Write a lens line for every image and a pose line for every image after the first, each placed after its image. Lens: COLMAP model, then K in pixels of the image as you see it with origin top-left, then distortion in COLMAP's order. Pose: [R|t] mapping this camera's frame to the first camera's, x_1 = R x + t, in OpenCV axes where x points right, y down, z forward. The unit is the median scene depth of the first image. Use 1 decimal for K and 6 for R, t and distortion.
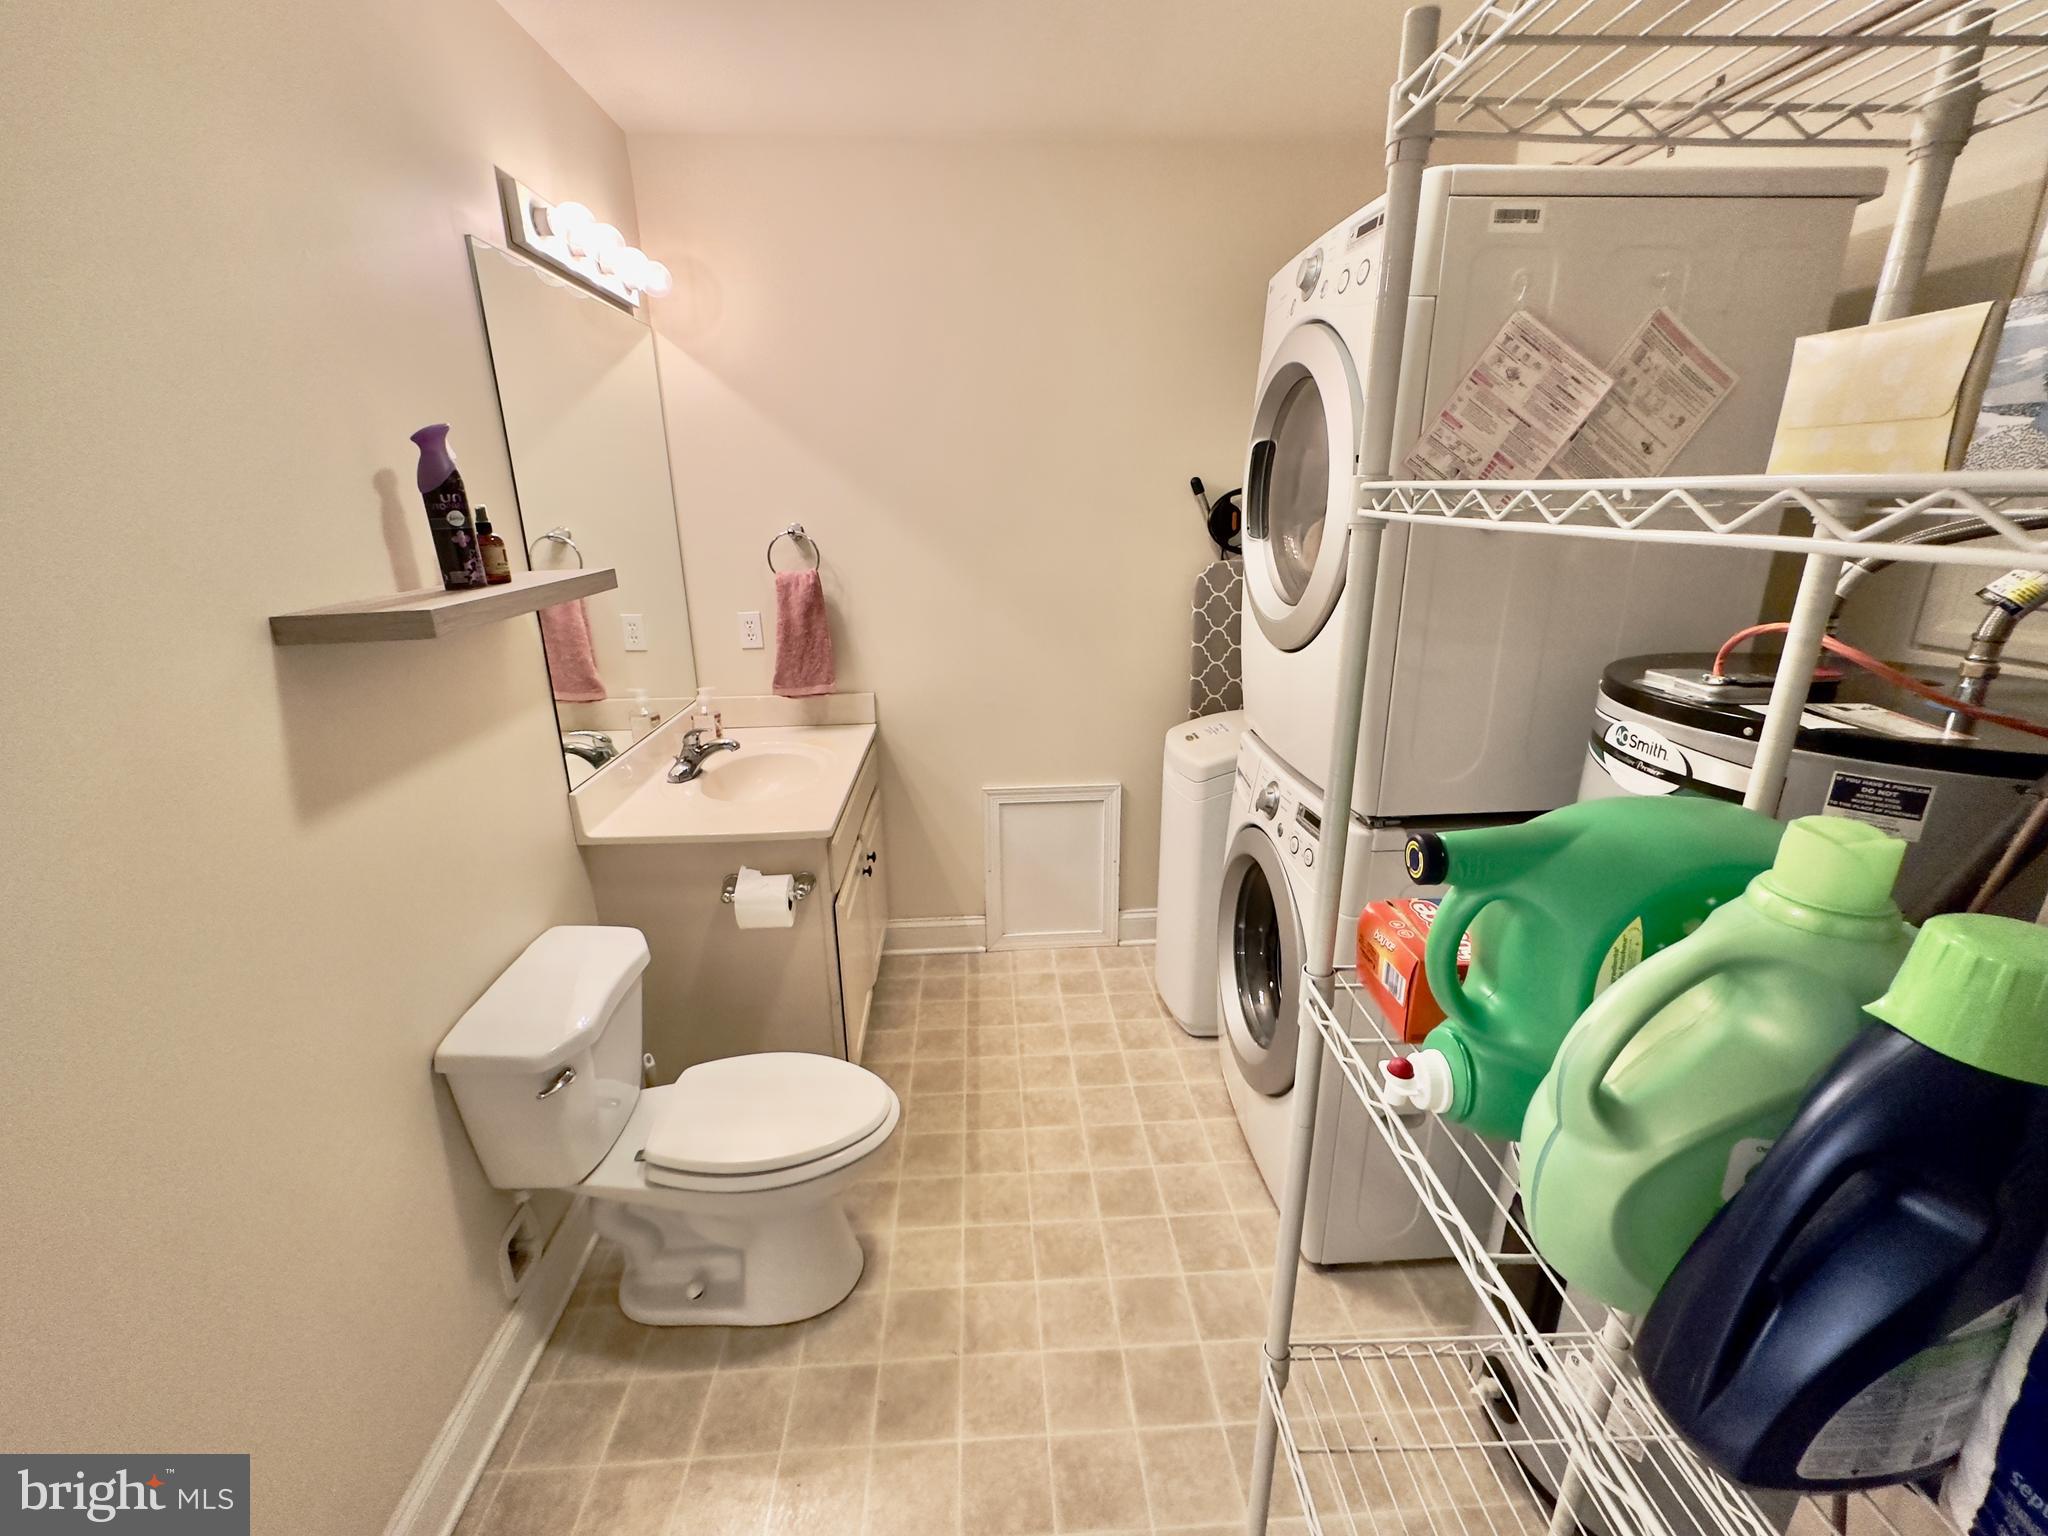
lens RADIAL K [[871.0, 0, 1027.2], [0, 871.0, 770.8], [0, 0, 1]] dist [0.000852, 0.000301]
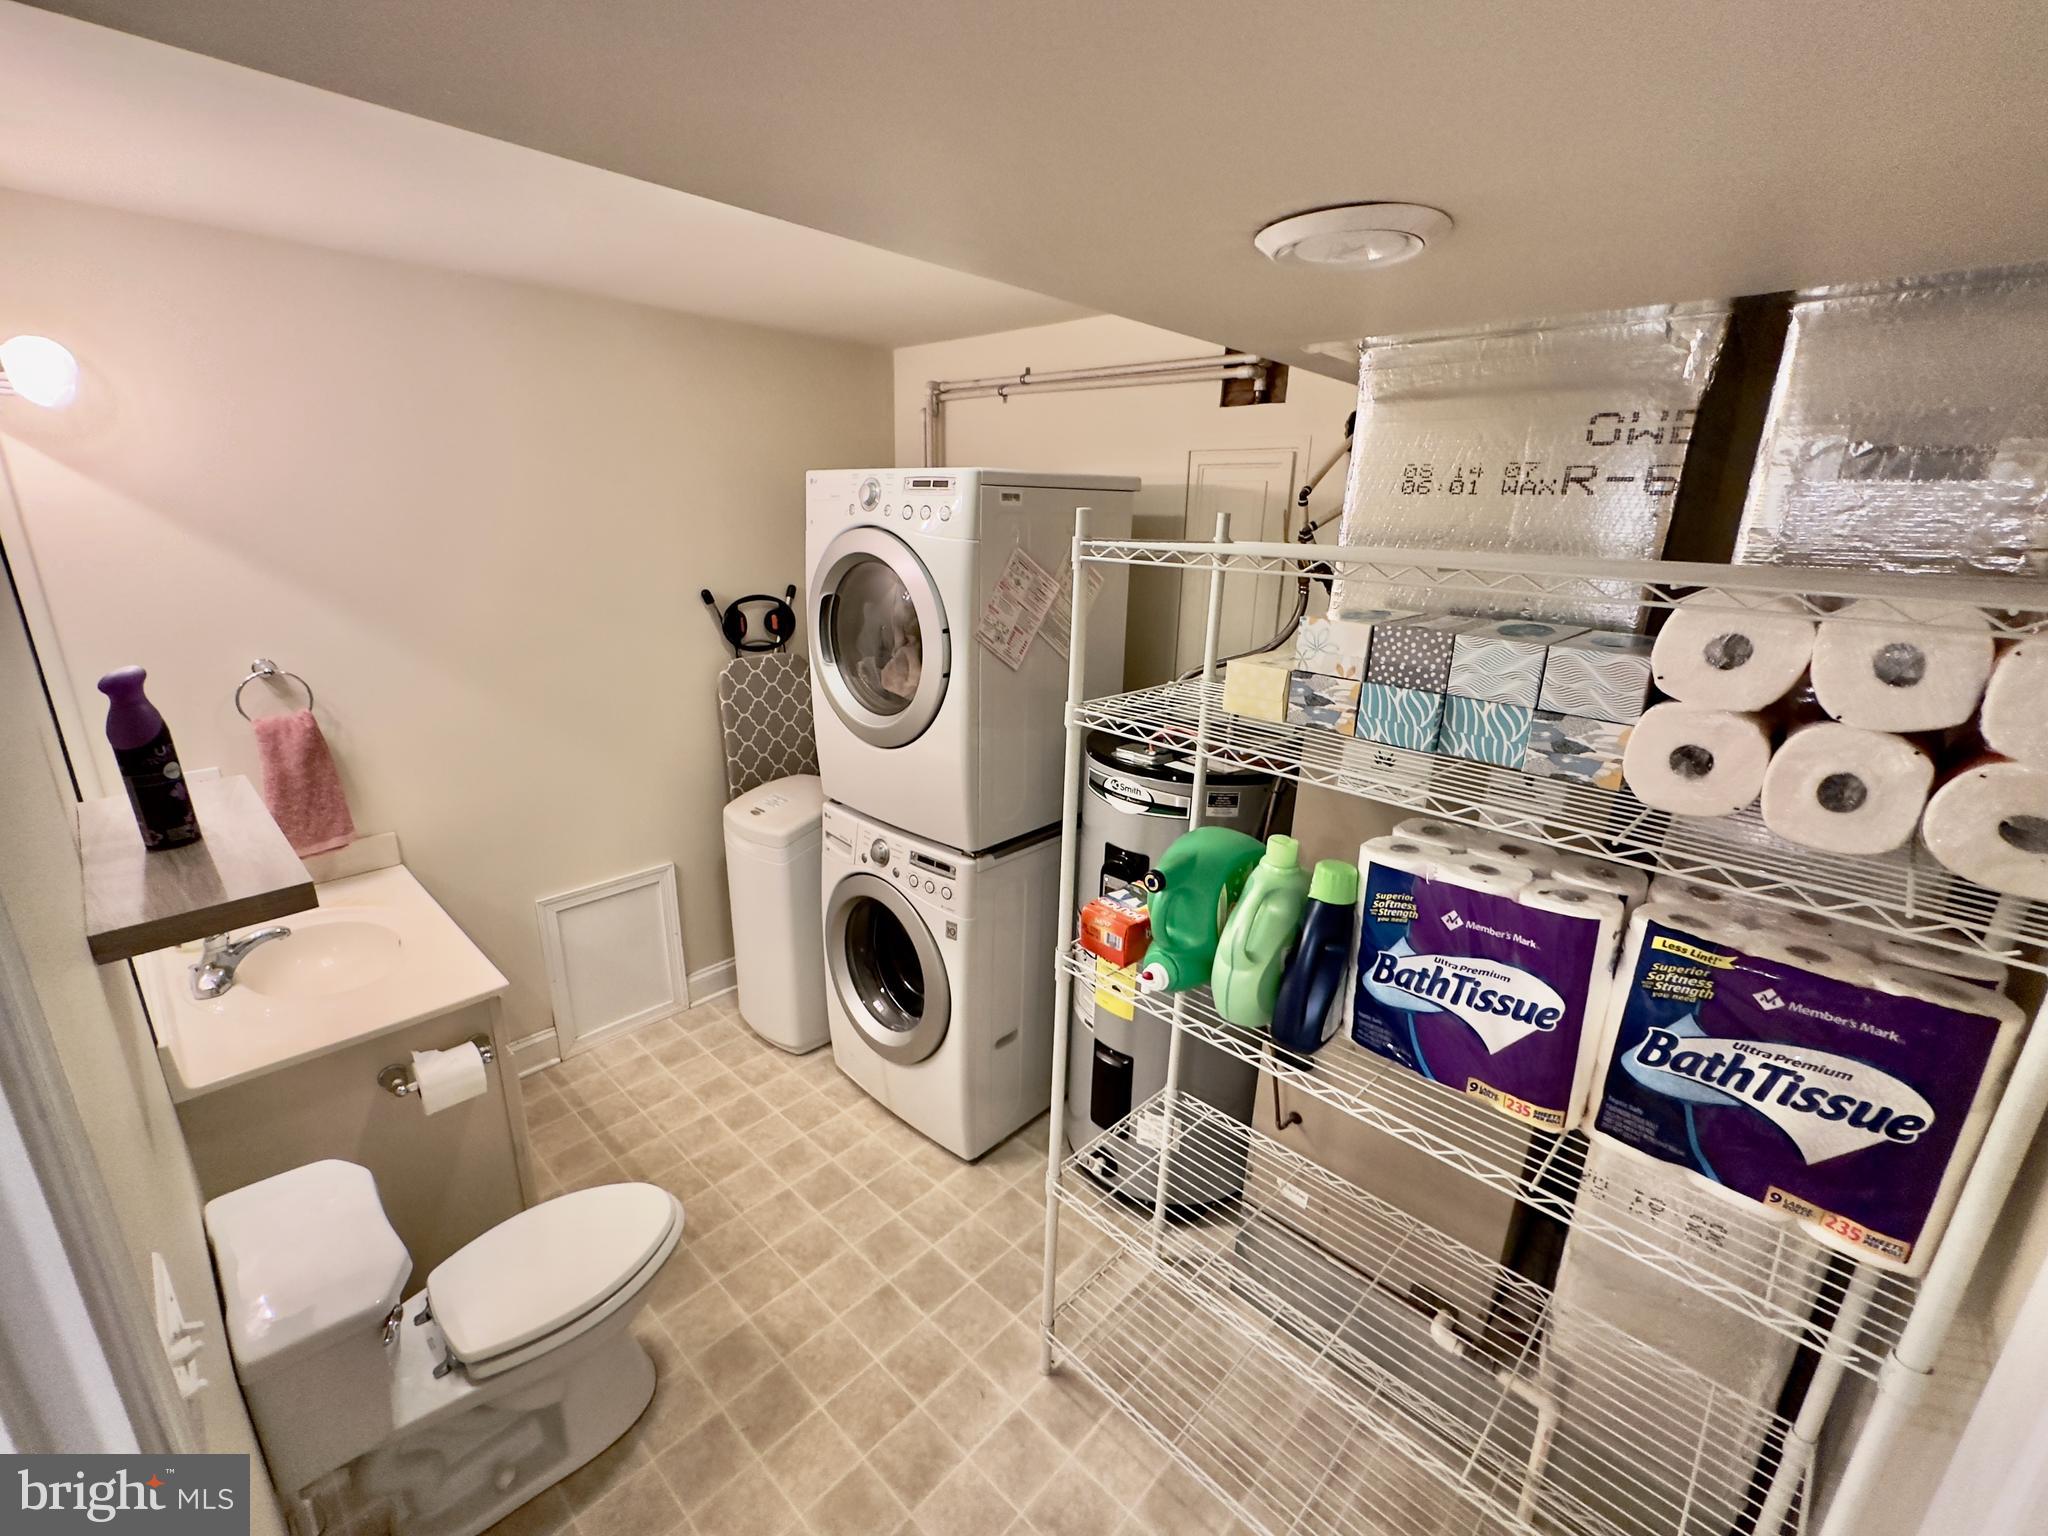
lens RADIAL K [[871.0, 0, 1021.1], [0, 871.0, 769.9], [0, 0, 1]] dist [0.000852, 0.000301]
pose [[0.728795, -0.172107, 0.662750, -0.465715], [0.180159, 0.981991, 0.056897, -0.139271], [-0.660606, 0.077934, 0.746677, -0.185694]]
